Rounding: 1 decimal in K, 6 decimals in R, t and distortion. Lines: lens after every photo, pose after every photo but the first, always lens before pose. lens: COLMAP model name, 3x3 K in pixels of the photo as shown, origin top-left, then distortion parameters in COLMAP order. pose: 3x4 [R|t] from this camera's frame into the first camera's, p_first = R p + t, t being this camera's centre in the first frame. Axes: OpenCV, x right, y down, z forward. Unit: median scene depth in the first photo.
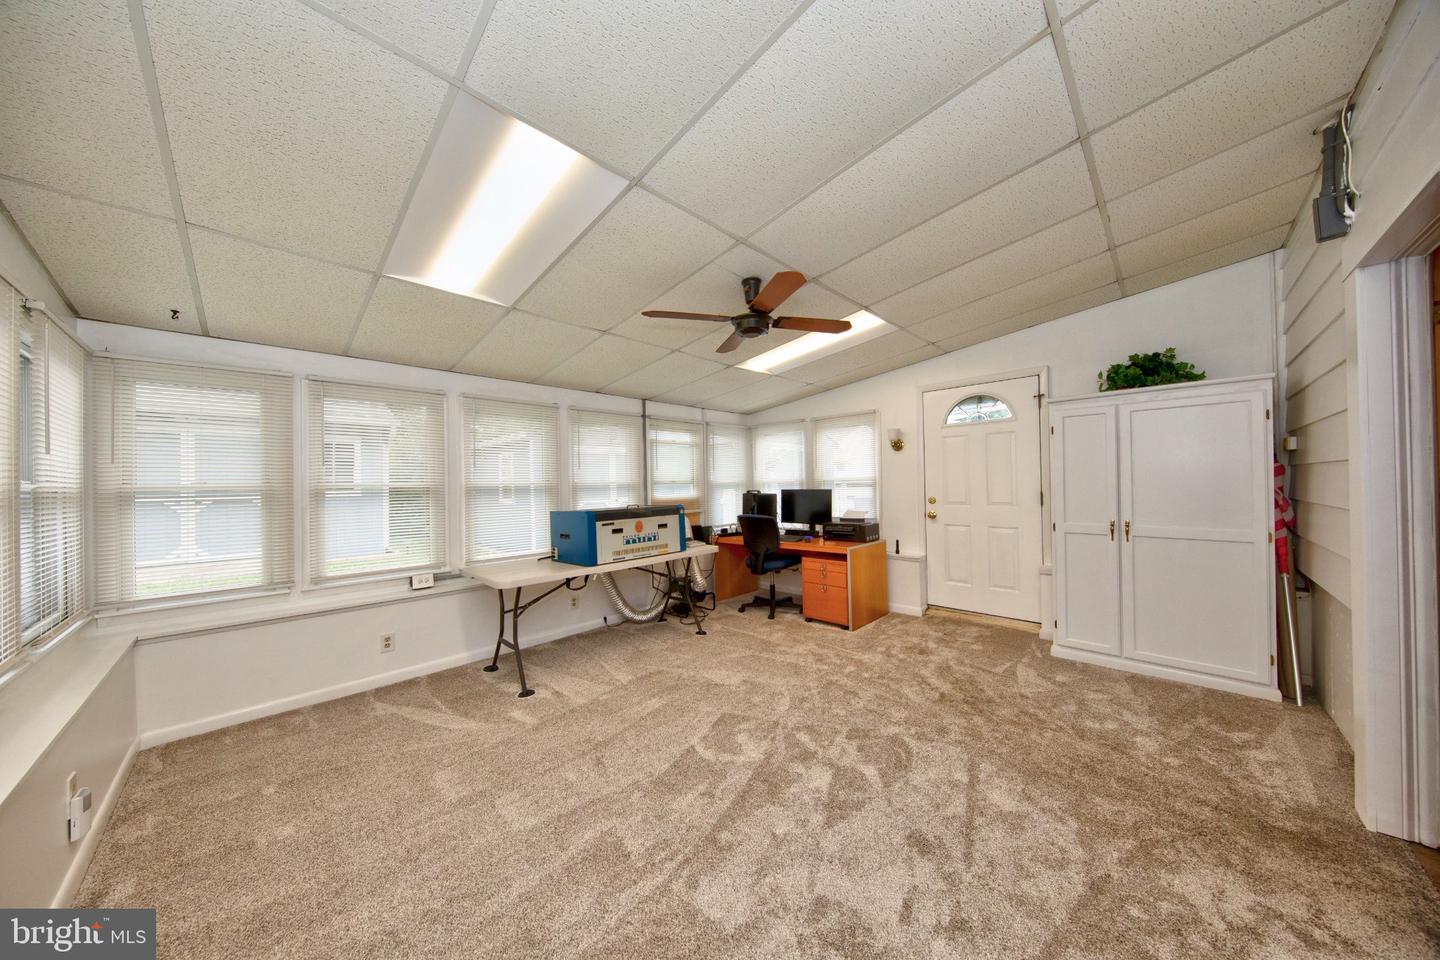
lens RADIAL K [[457.9, 0, 716.9], [0, 457.9, 479.9], [0, 0, 1]] dist [0.005335, -0.000153]
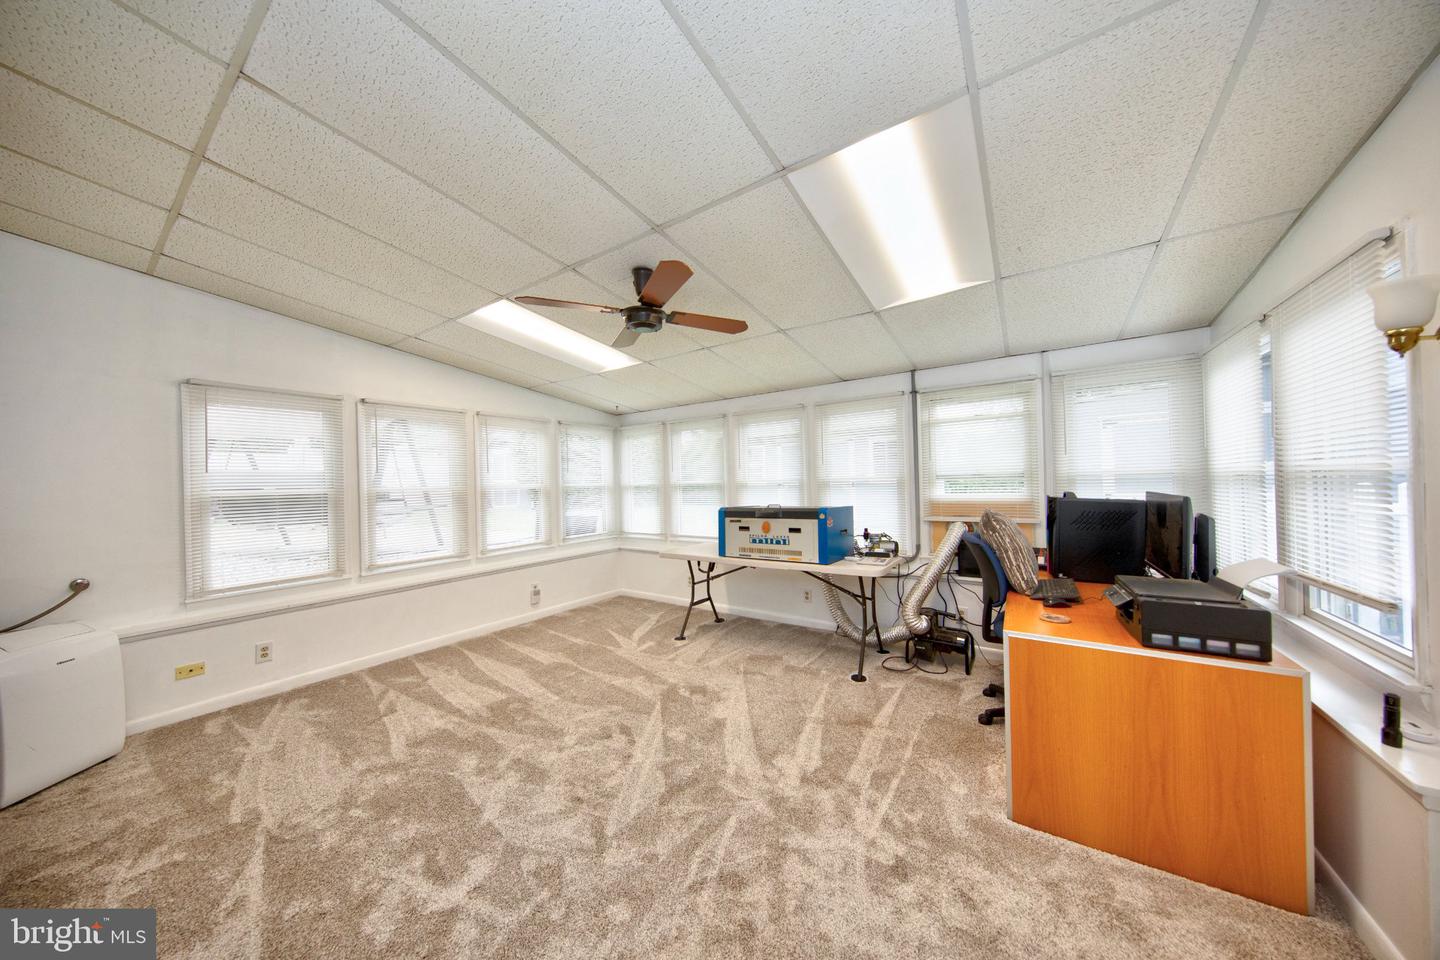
lens RADIAL K [[457.9, 0, 716.9], [0, 457.9, 479.9], [0, 0, 1]] dist [0.005335, -0.000153]
pose [[0.177028, 0.010084, -0.984154, 0.763449], [0.028255, 0.999483, 0.015324, -0.015813], [0.983800, -0.030520, 0.176652, 0.729732]]
